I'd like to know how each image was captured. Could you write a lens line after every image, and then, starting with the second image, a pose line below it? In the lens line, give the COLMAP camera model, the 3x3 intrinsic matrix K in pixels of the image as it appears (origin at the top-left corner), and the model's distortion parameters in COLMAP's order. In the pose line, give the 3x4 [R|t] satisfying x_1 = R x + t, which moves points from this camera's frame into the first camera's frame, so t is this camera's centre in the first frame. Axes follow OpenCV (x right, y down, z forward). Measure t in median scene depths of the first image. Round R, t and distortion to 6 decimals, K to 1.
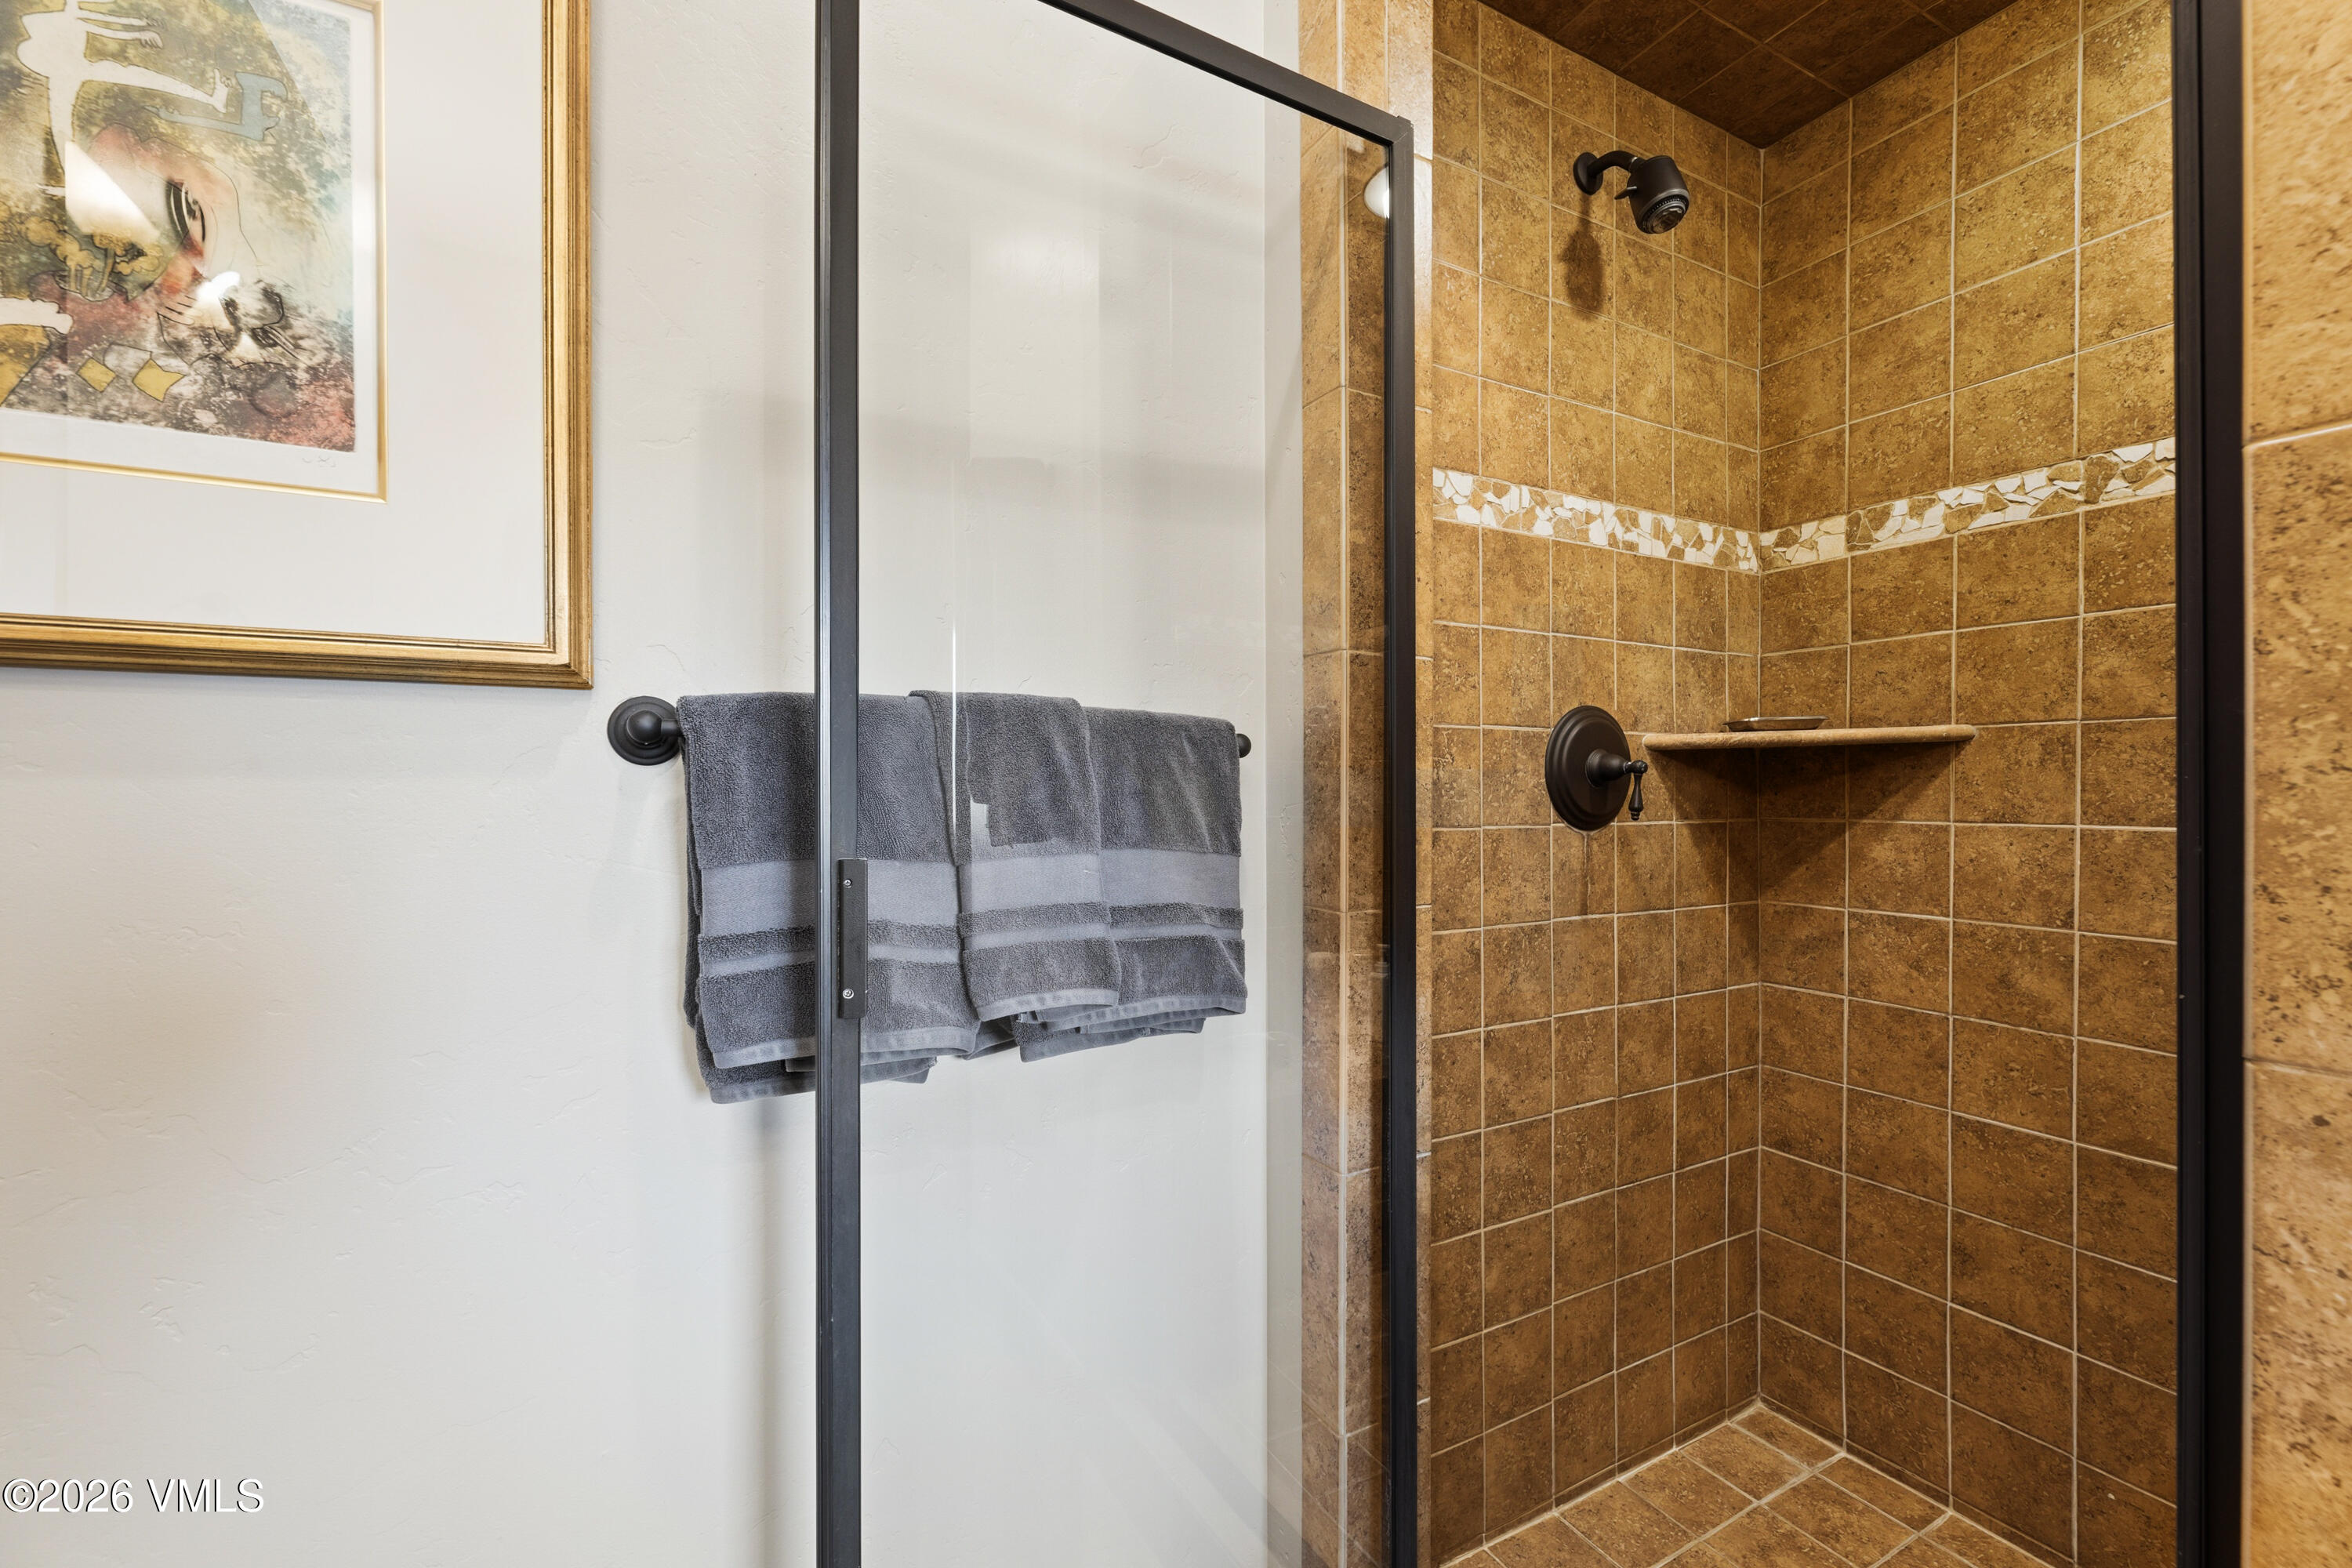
lens RADIAL K [[966.8, 0, 1162.6], [0, 966.8, 772.7], [0, 0, 1]] dist [0.009212, -0.000506]
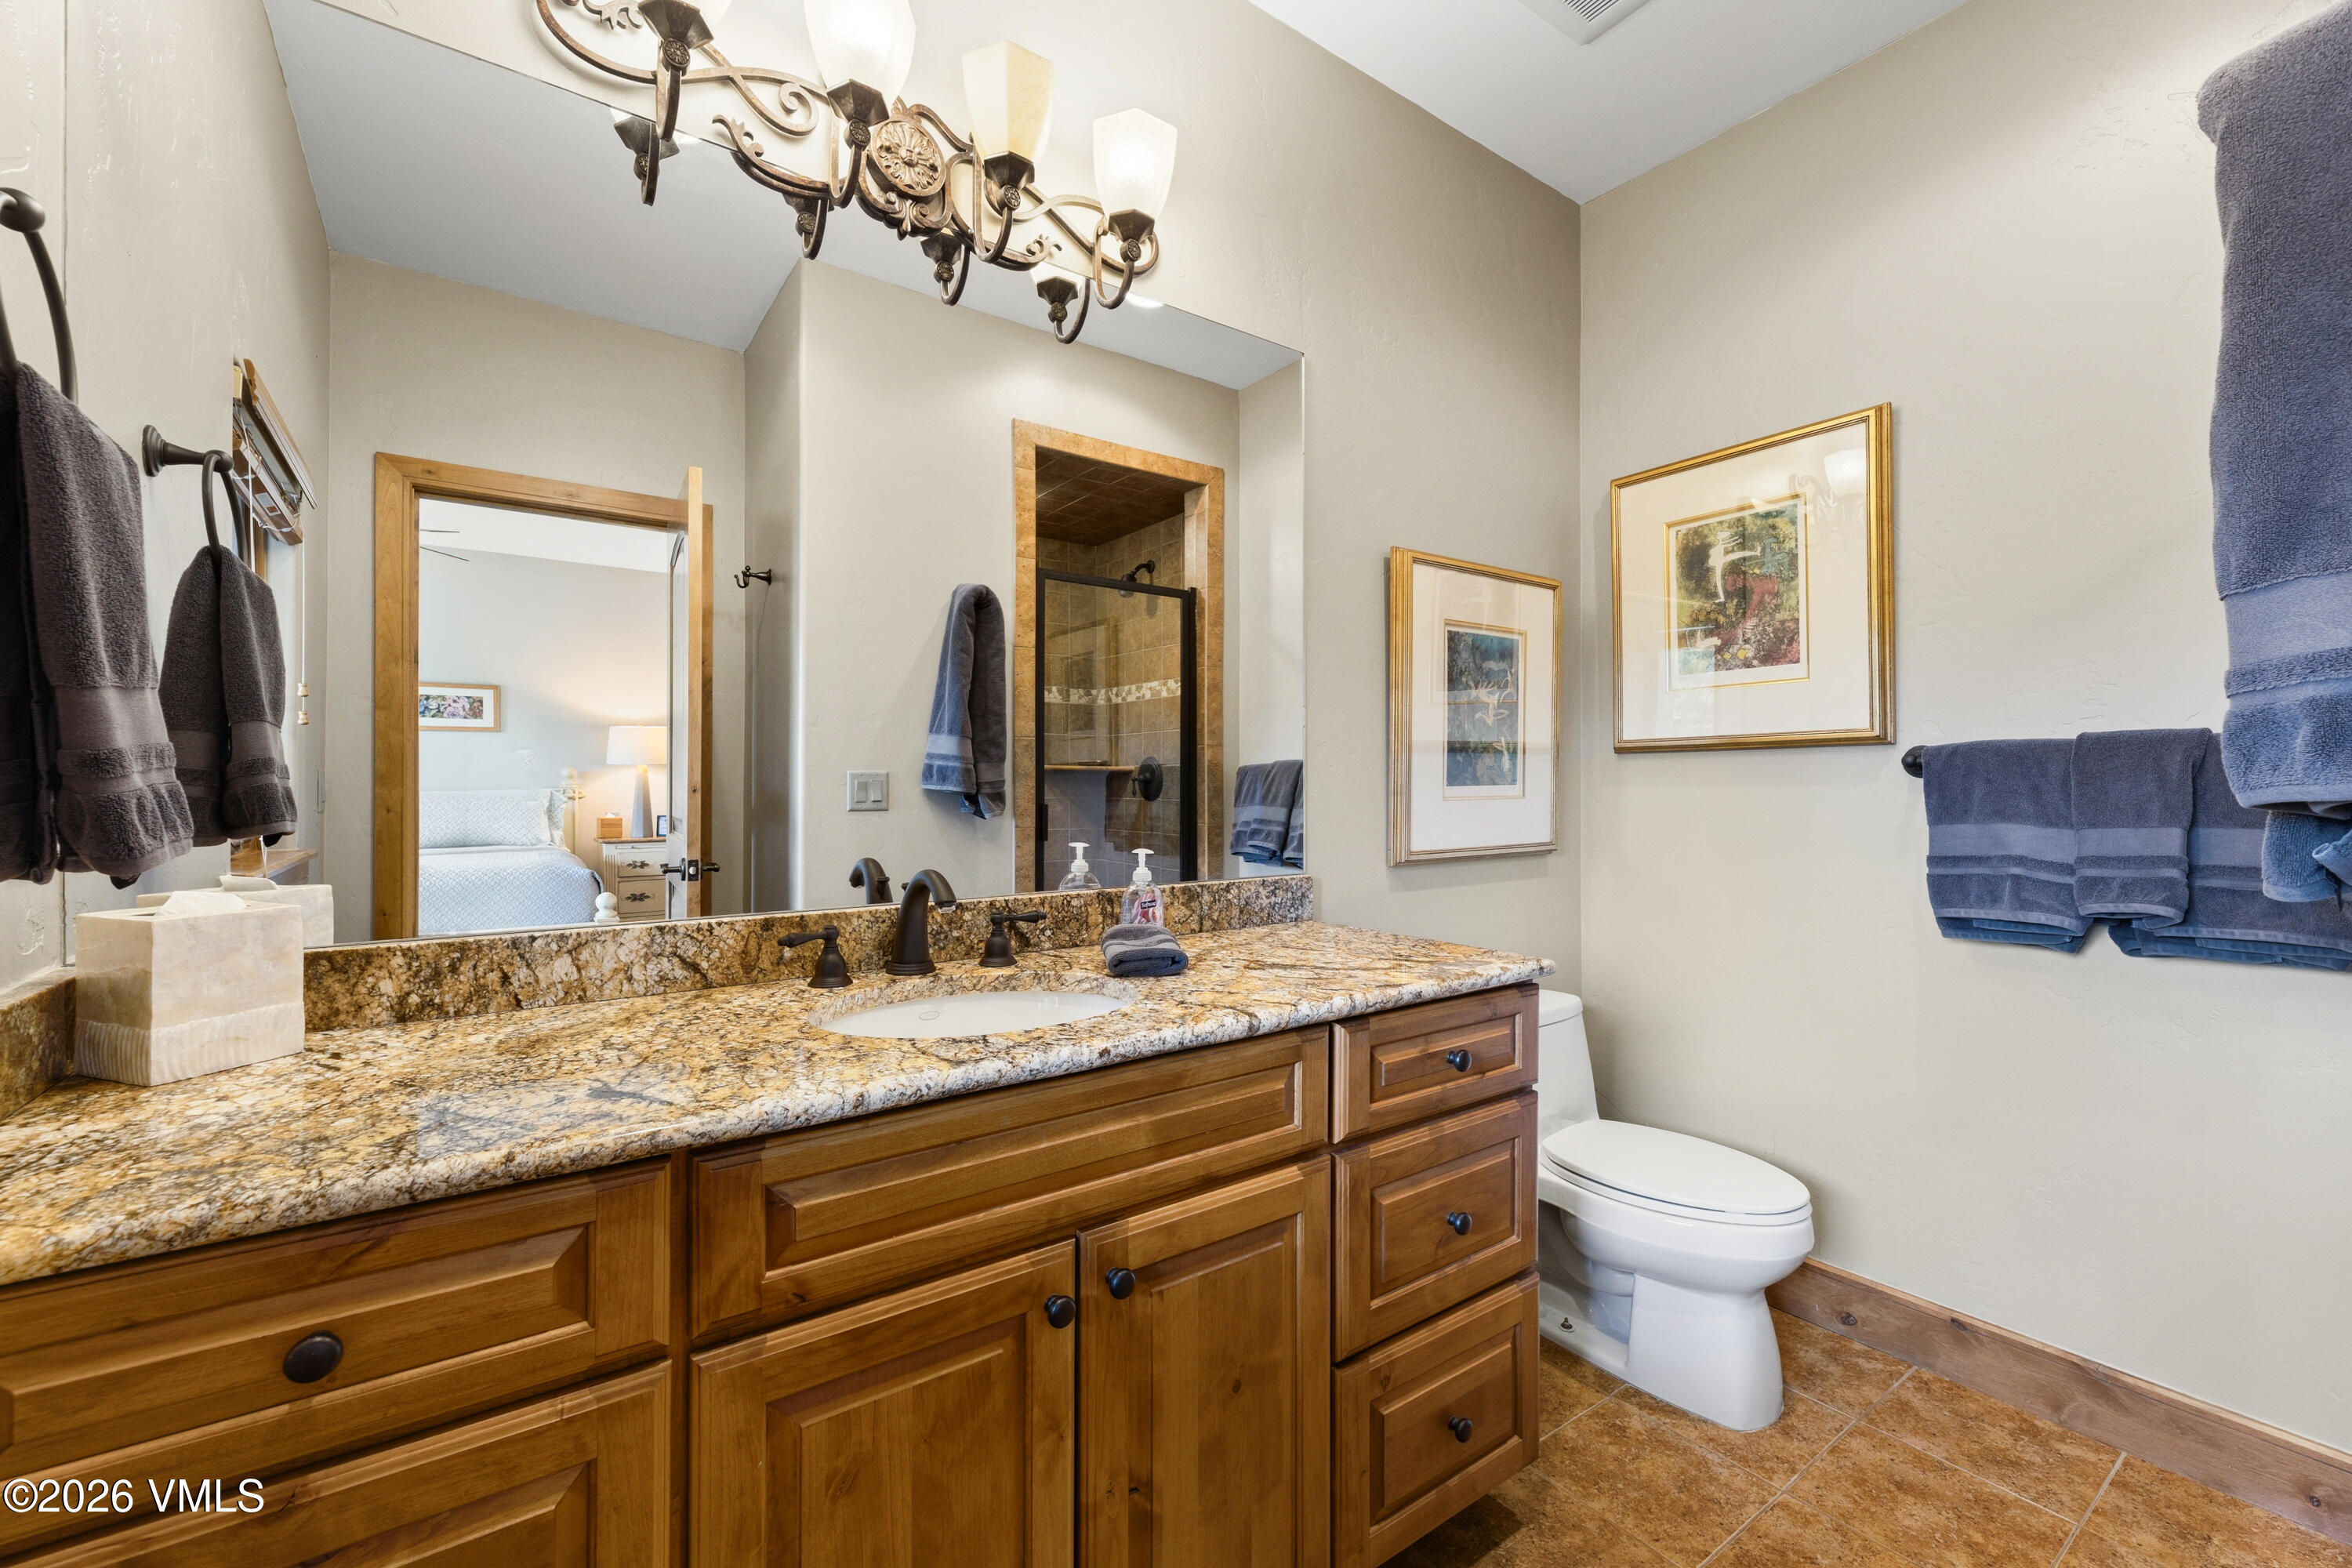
lens RADIAL K [[966.8, 0, 1162.6], [0, 966.8, 772.7], [0, 0, 1]] dist [0.009212, -0.000506]
pose [[0.124180, -0.017617, -0.992103, 1.588824], [0.007060, 0.999833, -0.016871, 0.006918], [0.992235, -0.004909, 0.124283, -1.067496]]
